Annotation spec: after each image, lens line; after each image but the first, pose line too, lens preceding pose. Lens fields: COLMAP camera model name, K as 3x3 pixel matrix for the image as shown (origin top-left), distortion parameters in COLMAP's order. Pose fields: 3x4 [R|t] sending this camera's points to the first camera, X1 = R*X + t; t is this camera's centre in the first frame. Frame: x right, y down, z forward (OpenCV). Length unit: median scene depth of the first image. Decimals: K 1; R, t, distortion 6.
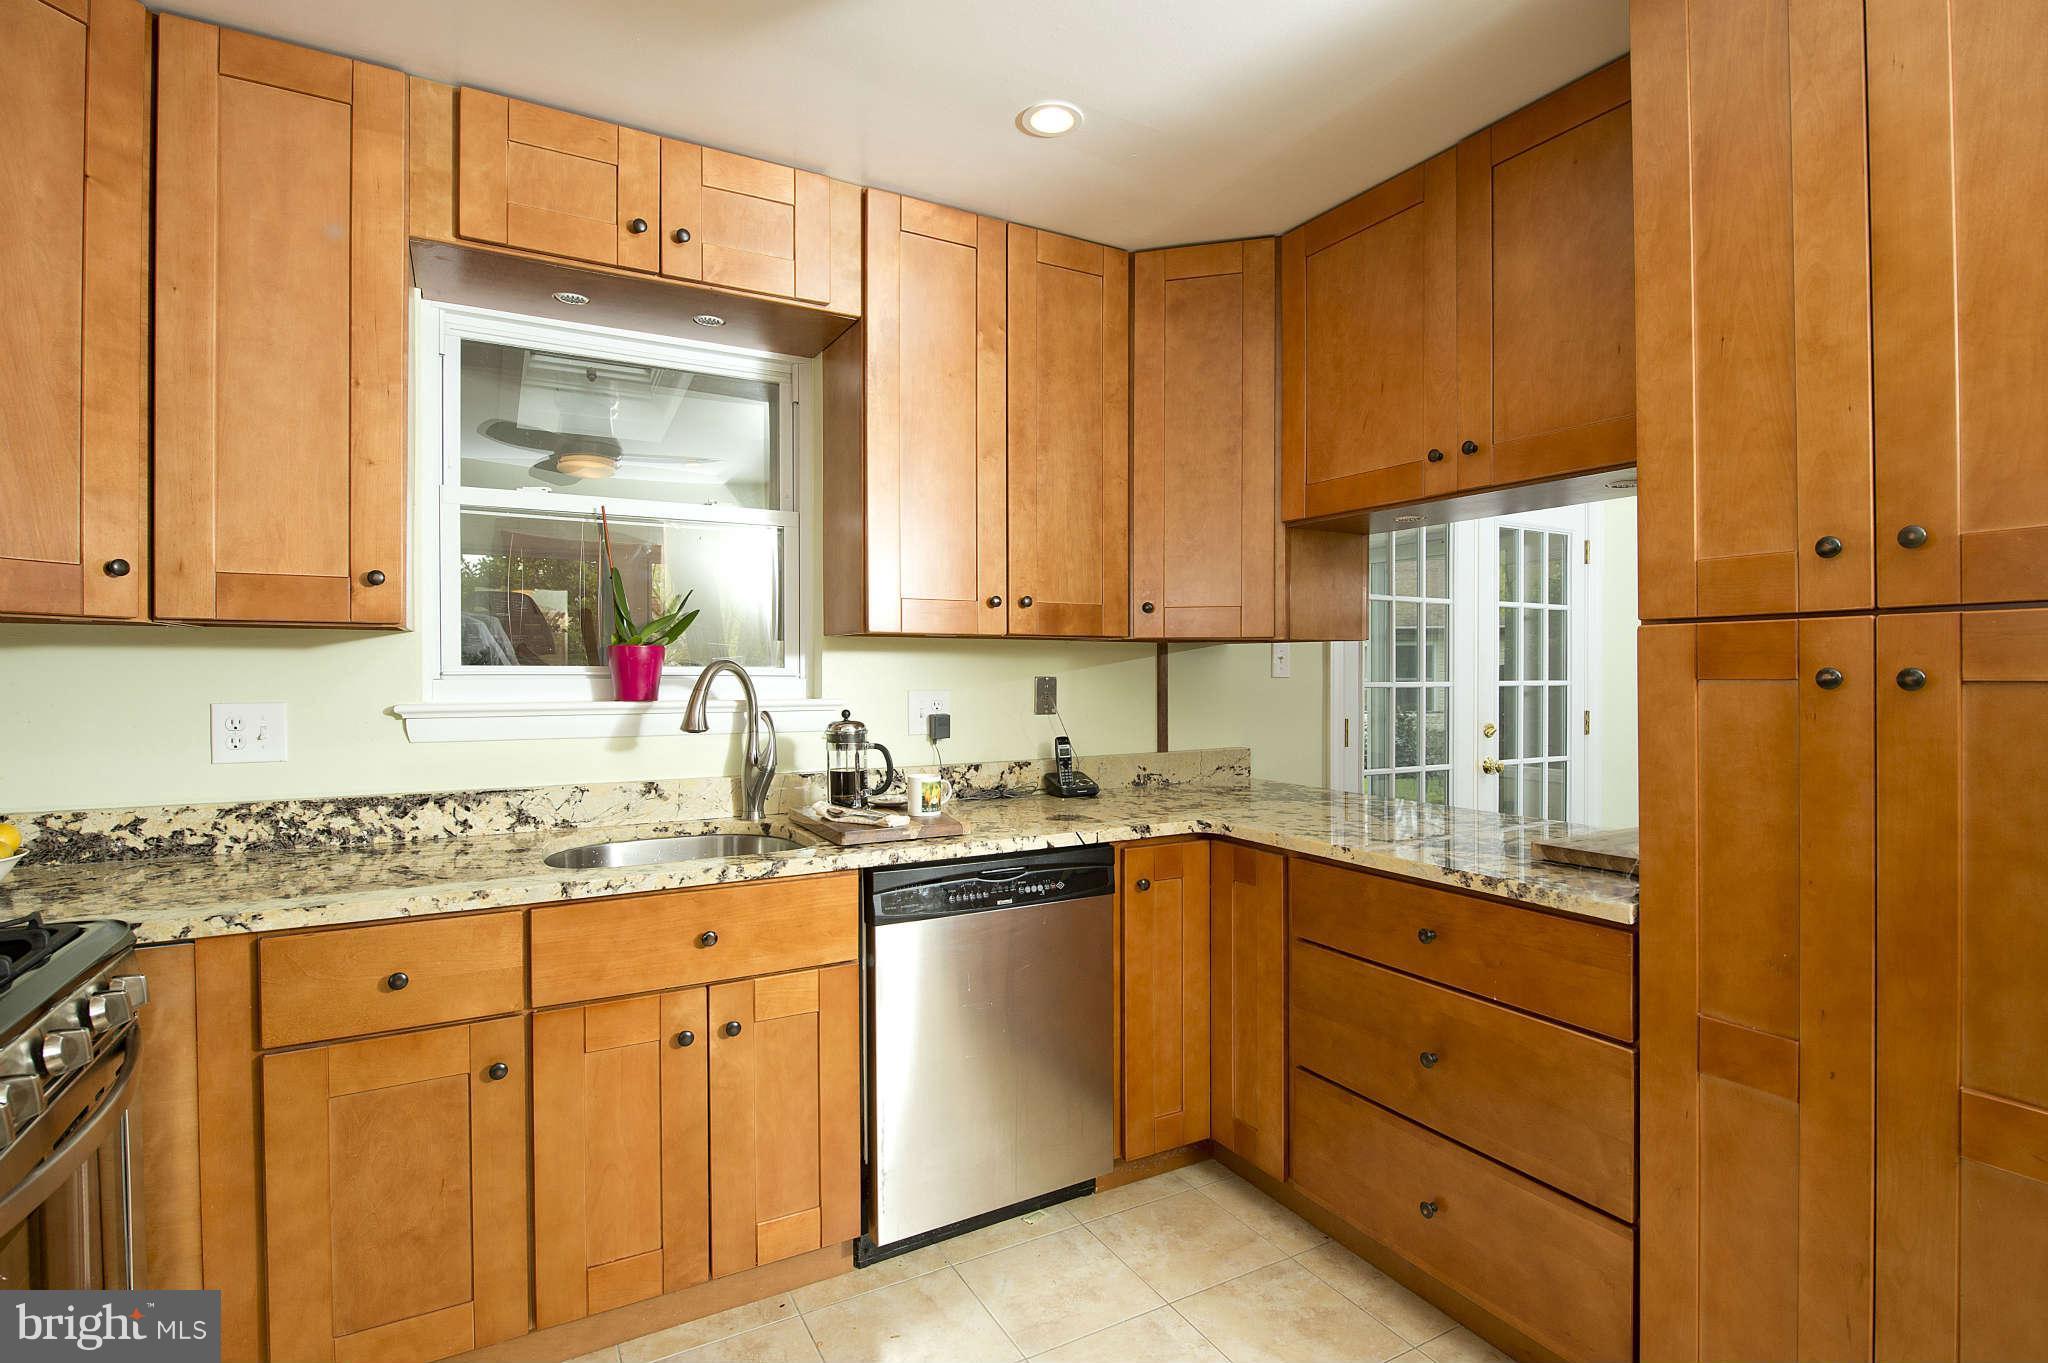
lens RADIAL K [[994.5, 0, 1029.9], [0, 994.5, 685.1], [0, 0, 1]] dist [-0.005267, -0.000047]
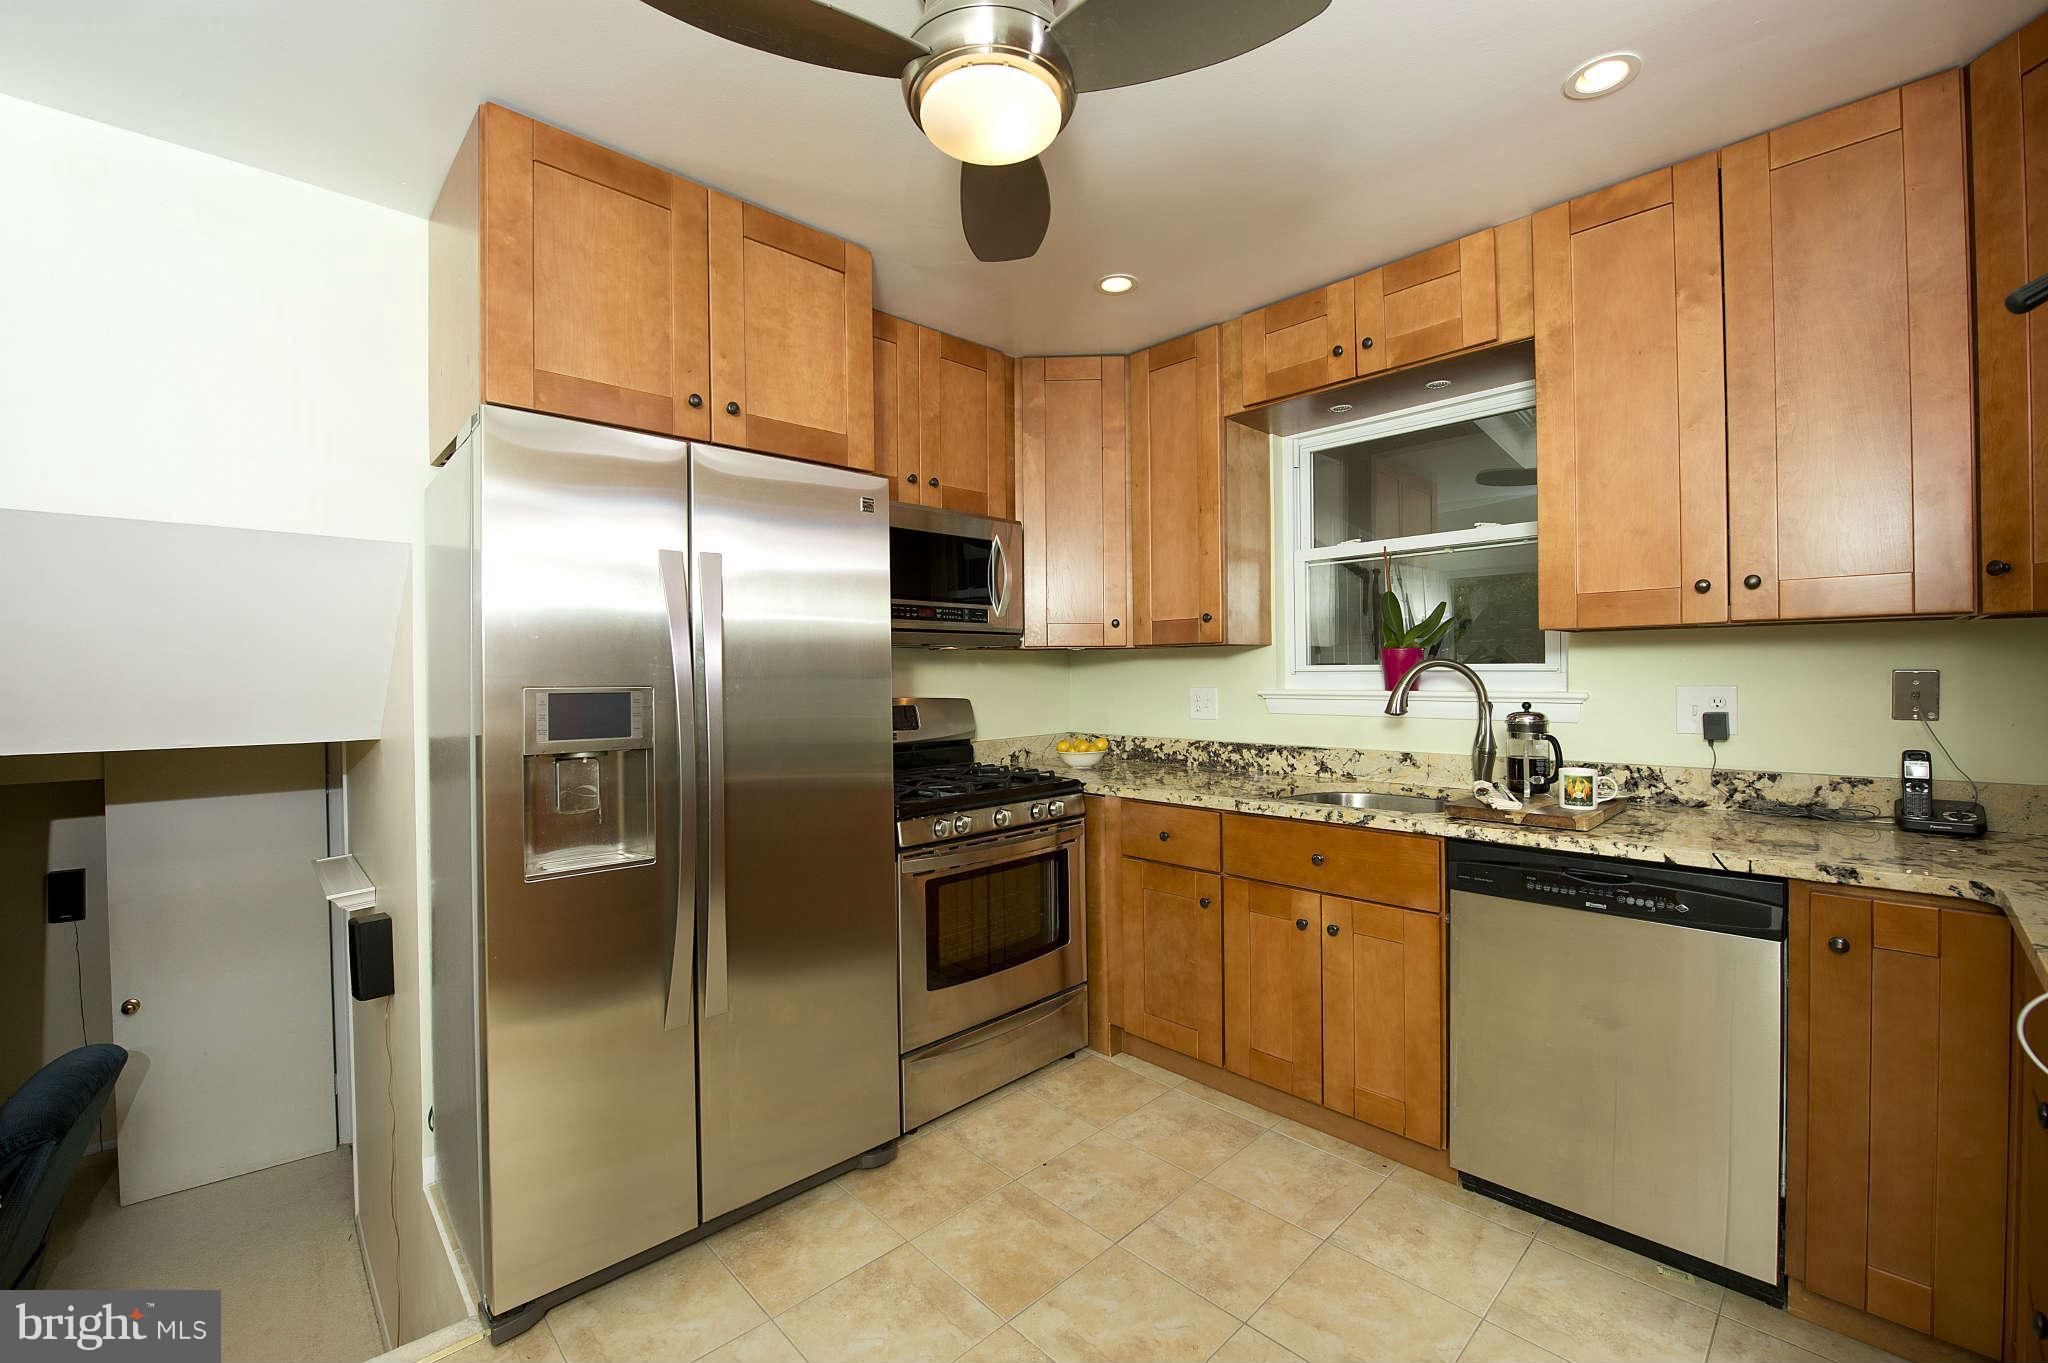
lens RADIAL K [[824.3, 0, 1034.5], [0, 824.3, 691.9], [0, 0, 1]] dist [-0.012074, -0.000943]
pose [[0.263361, 0.018359, -0.964523, 0.590834], [-0.004859, 0.999831, 0.017704, 0.000560], [0.964685, 0.000024, 0.263406, 0.268587]]
